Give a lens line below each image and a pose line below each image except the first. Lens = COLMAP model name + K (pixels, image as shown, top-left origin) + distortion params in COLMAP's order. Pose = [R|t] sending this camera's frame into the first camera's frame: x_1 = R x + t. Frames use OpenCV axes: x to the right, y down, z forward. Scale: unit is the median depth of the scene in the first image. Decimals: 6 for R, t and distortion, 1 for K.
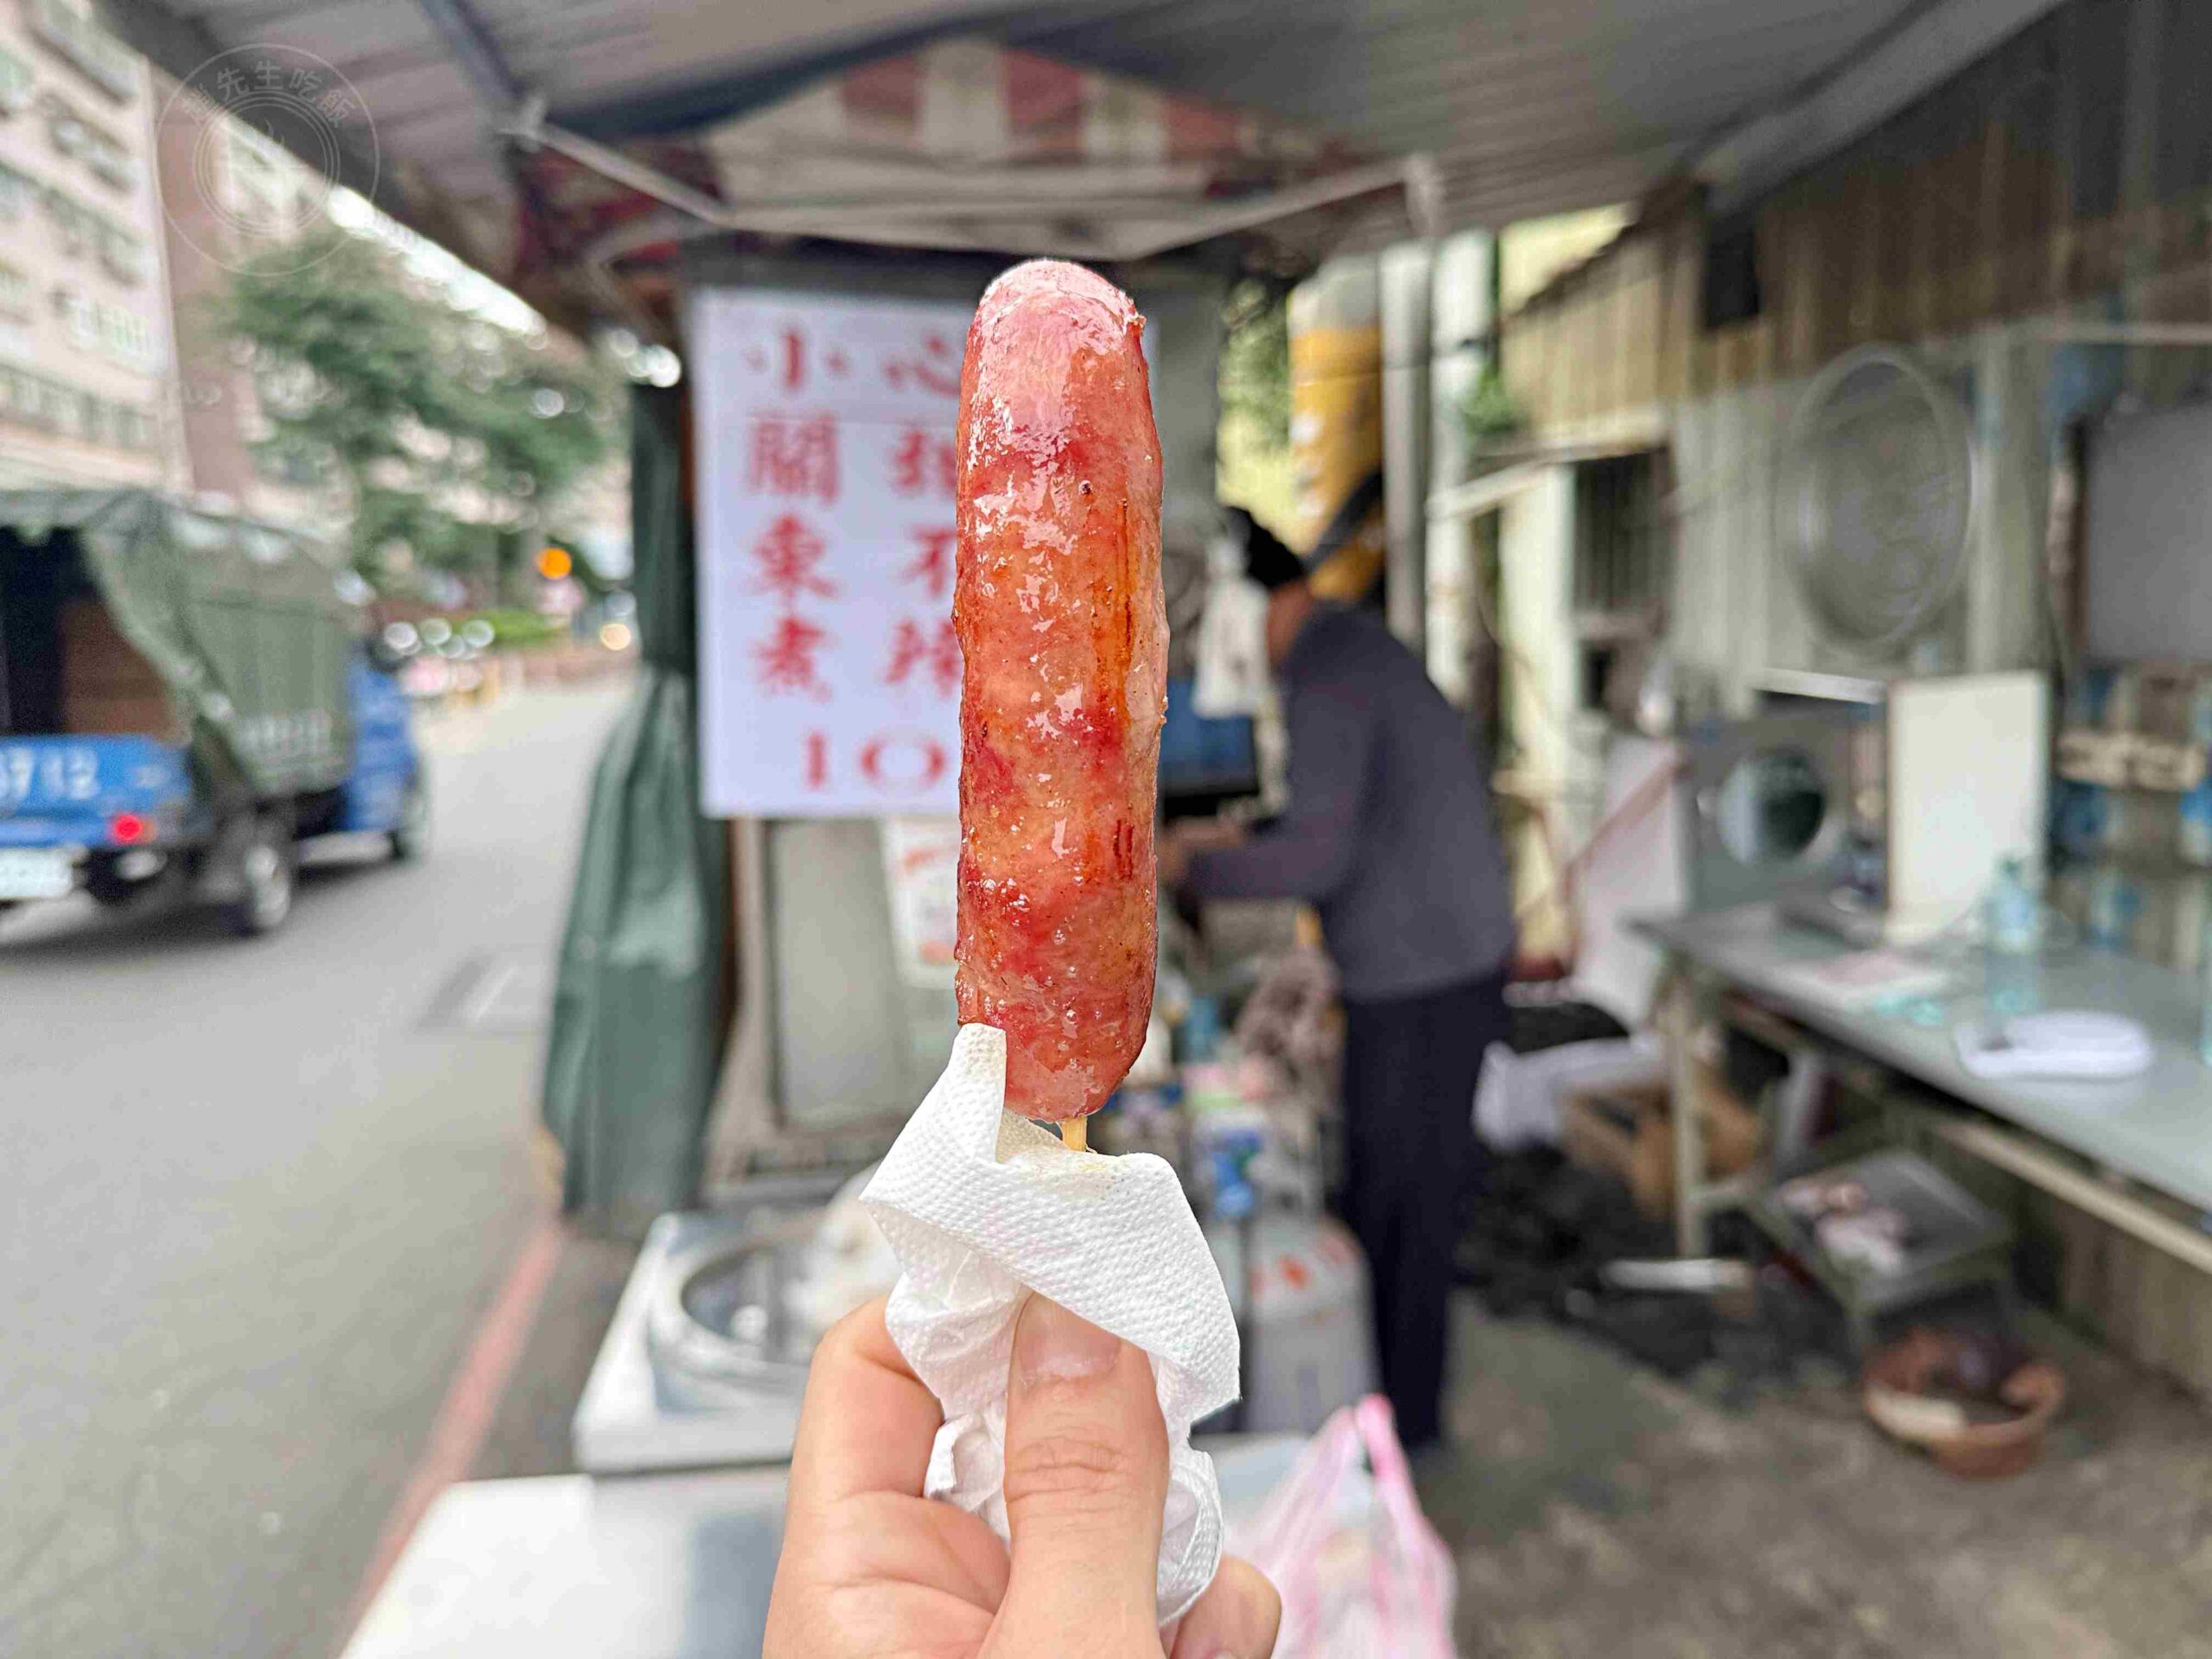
lens RADIAL K [[1590.5, 0, 1145.8], [0, 1590.5, 837.7], [0, 0, 1]] dist [0.038320, -0.077748]
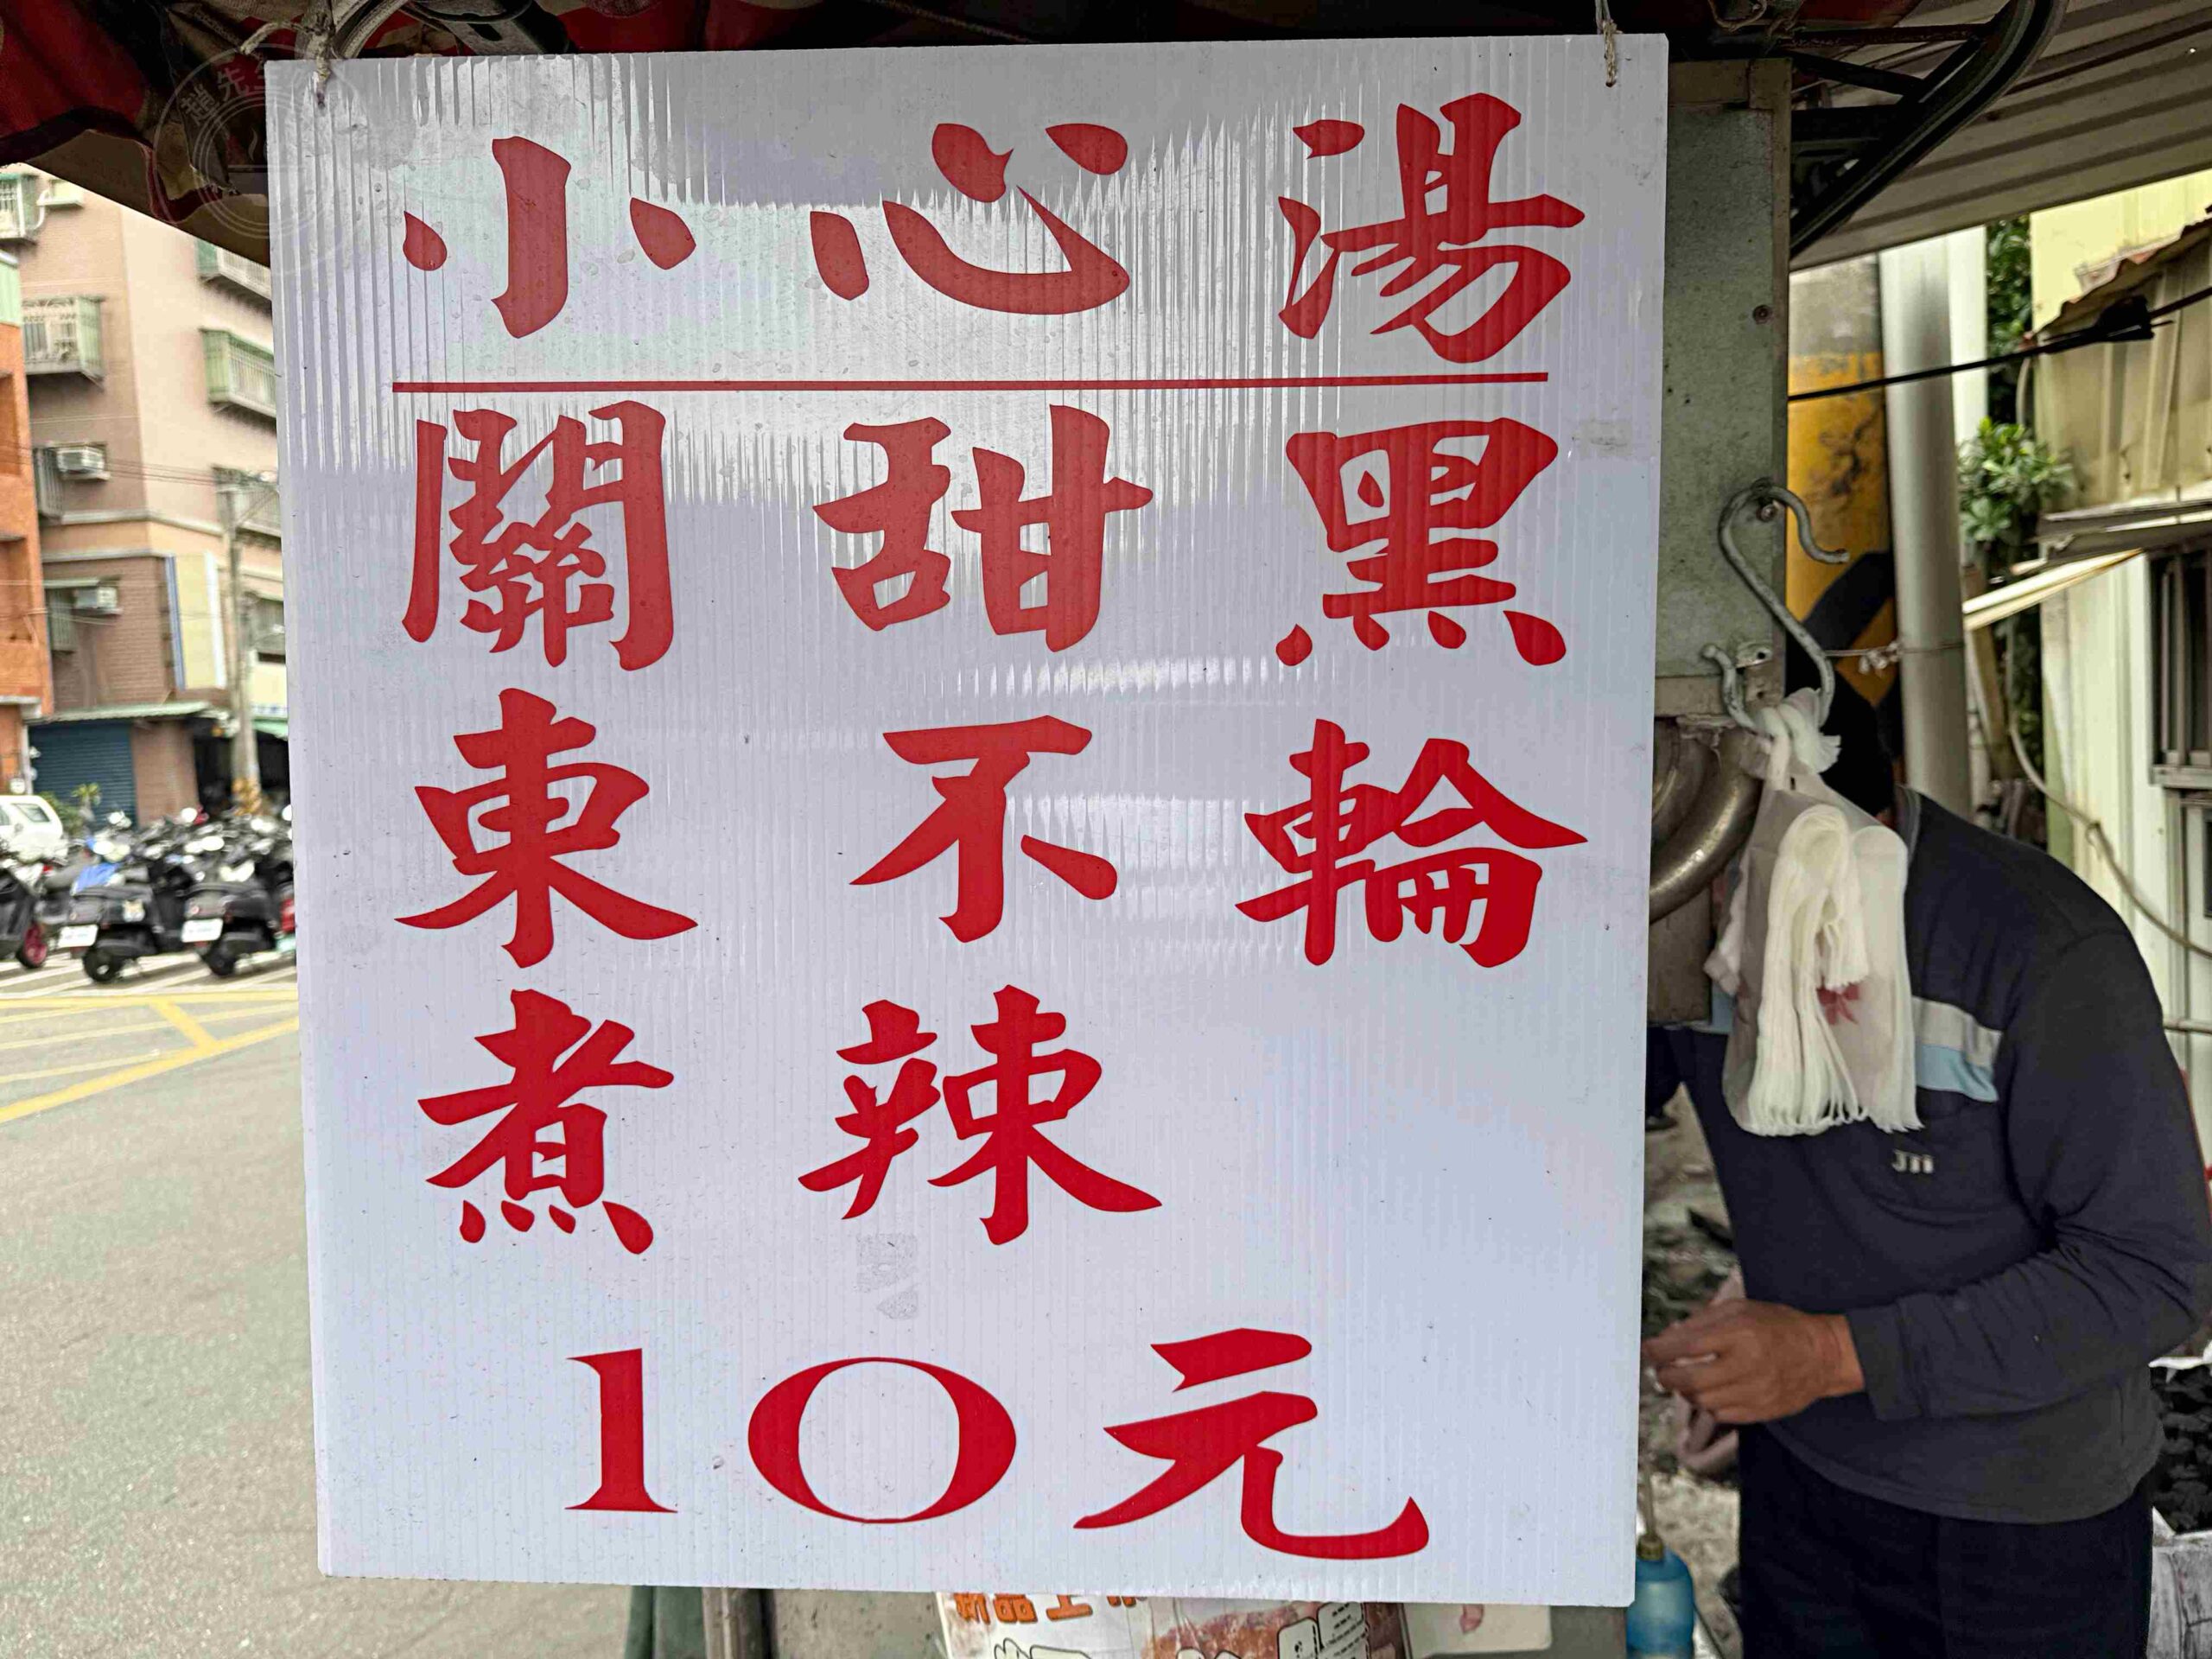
lens RADIAL K [[1530.9, 0, 1110.1], [0, 1530.9, 850.6], [0, 0, 1]] dist [0.043657, -0.001262]
pose [[0.974303, -0.009343, -0.225047, -0.025125], [-0.005958, 0.997721, -0.067216, -0.106155], [0.225162, 0.066829, 0.972027, 0.504796]]
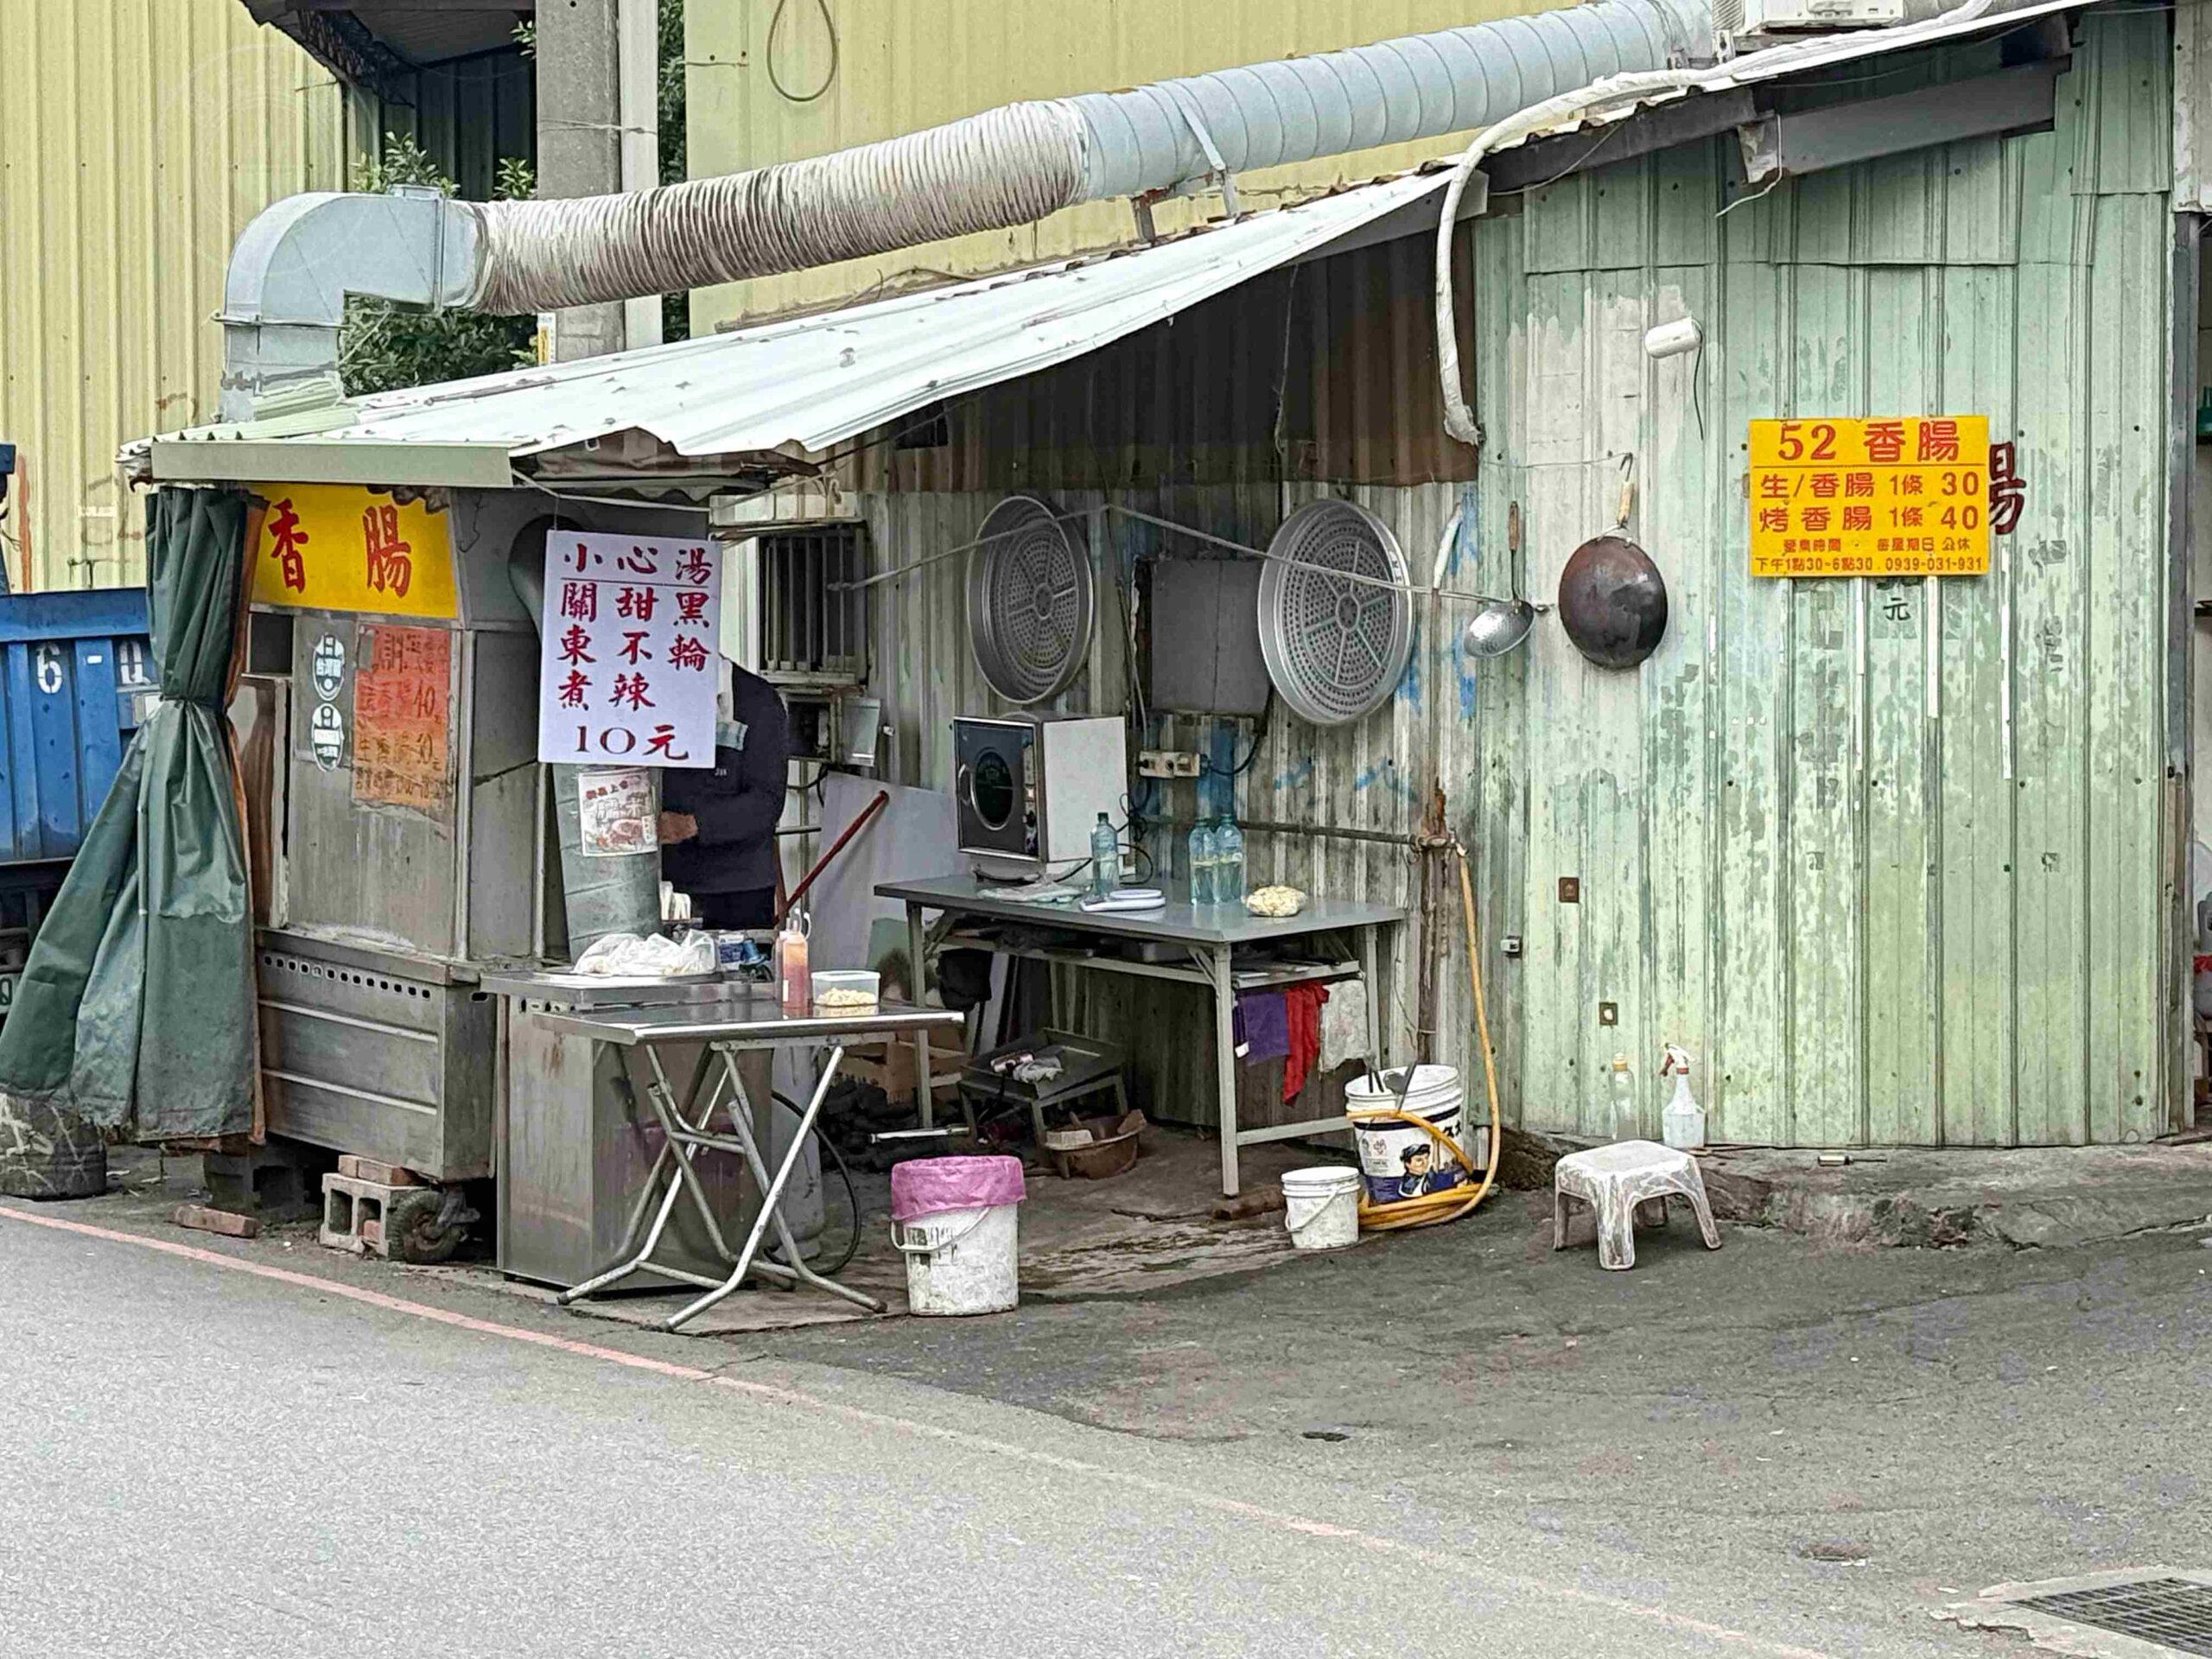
lens RADIAL K [[5339.3, 0, 1106.0], [0, 5339.3, 829.5], [0, 0, 1]] dist [0.187881, 0.075185]
pose [[0.904928, 0.005411, 0.425530, -1.880426], [0.036188, 0.995319, -0.089613, 0.530563], [-0.424023, 0.096492, 0.900496, -4.117502]]
